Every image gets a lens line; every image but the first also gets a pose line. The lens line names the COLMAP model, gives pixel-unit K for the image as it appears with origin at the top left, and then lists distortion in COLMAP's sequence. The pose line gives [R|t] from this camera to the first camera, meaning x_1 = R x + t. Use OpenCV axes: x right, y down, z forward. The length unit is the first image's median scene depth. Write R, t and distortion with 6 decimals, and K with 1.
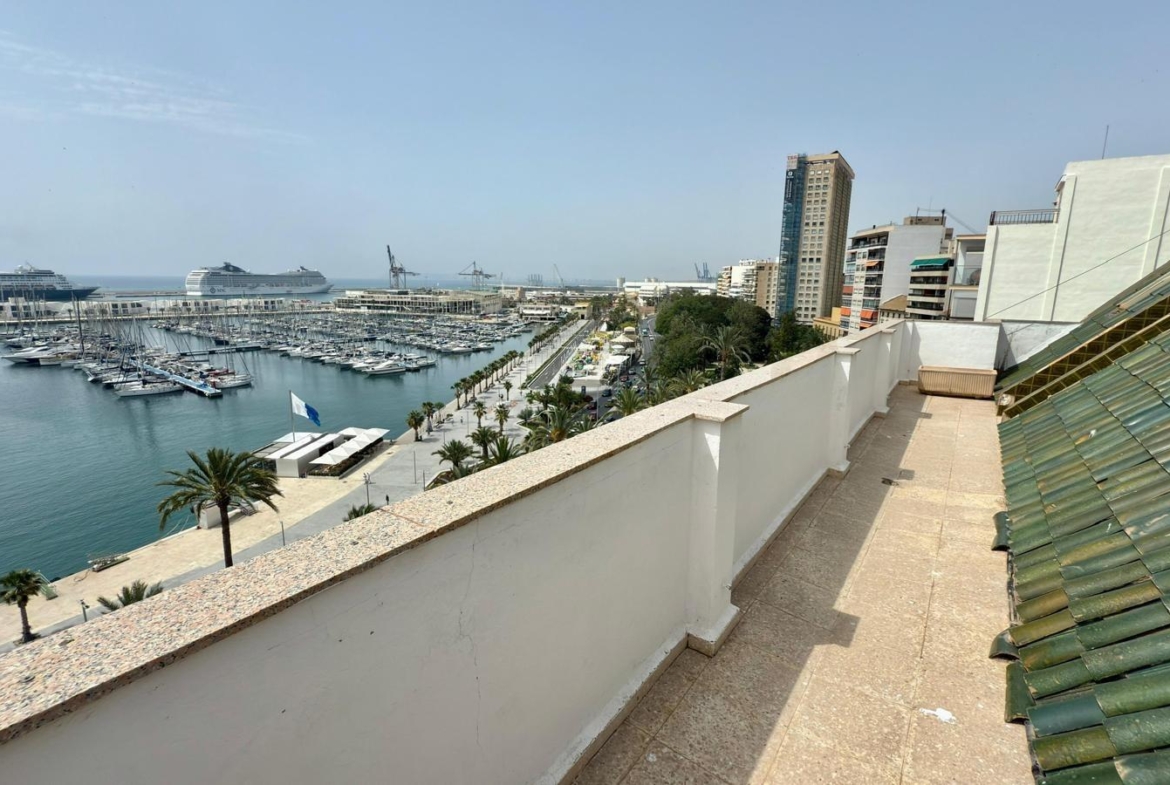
lens RADIAL K [[556.5, 0, 585.8], [0, 556.5, 387.9], [0, 0, 1]] dist [0.000293, -0.000063]
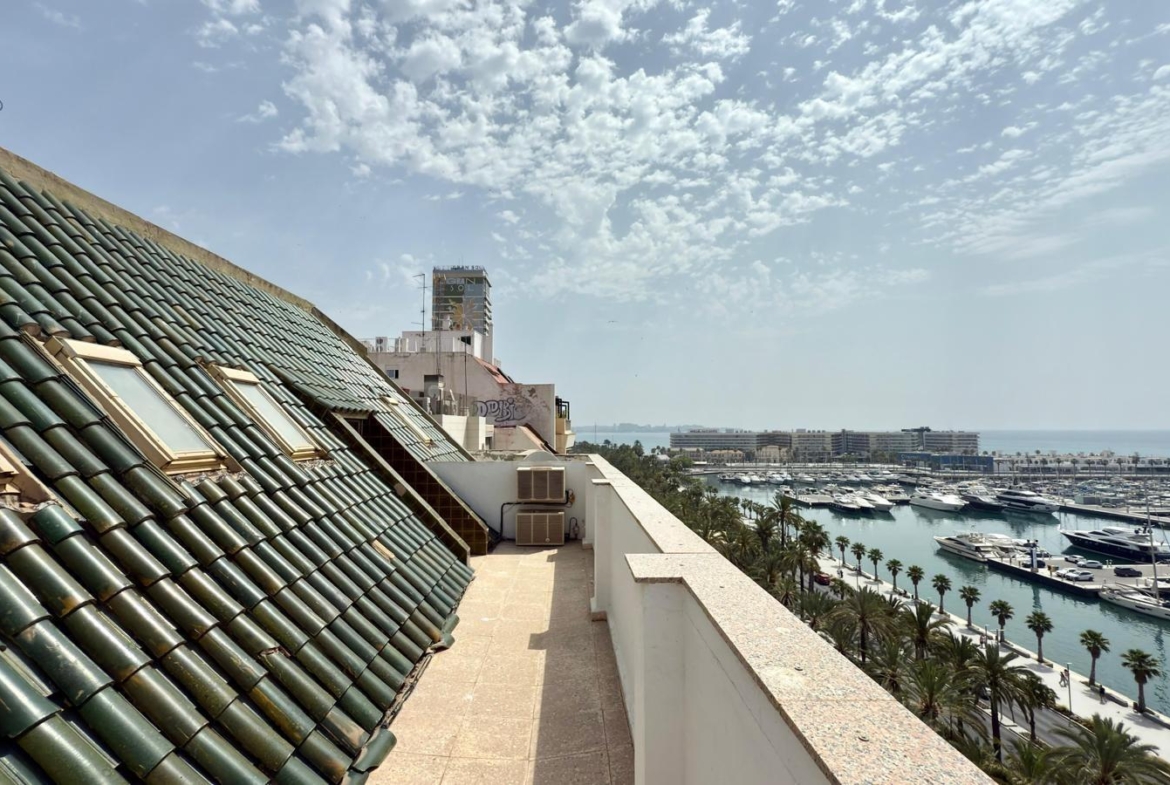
lens RADIAL K [[558.4, 0, 585.0], [0, 558.4, 392.5], [0, 0, 1]] dist [-0.002663, 0.000811]
pose [[-0.801535, -0.049216, -0.595920, 1.207569], [-0.122642, 0.988950, 0.083283, -0.348965], [0.585236, 0.139839, -0.798714, 2.050260]]
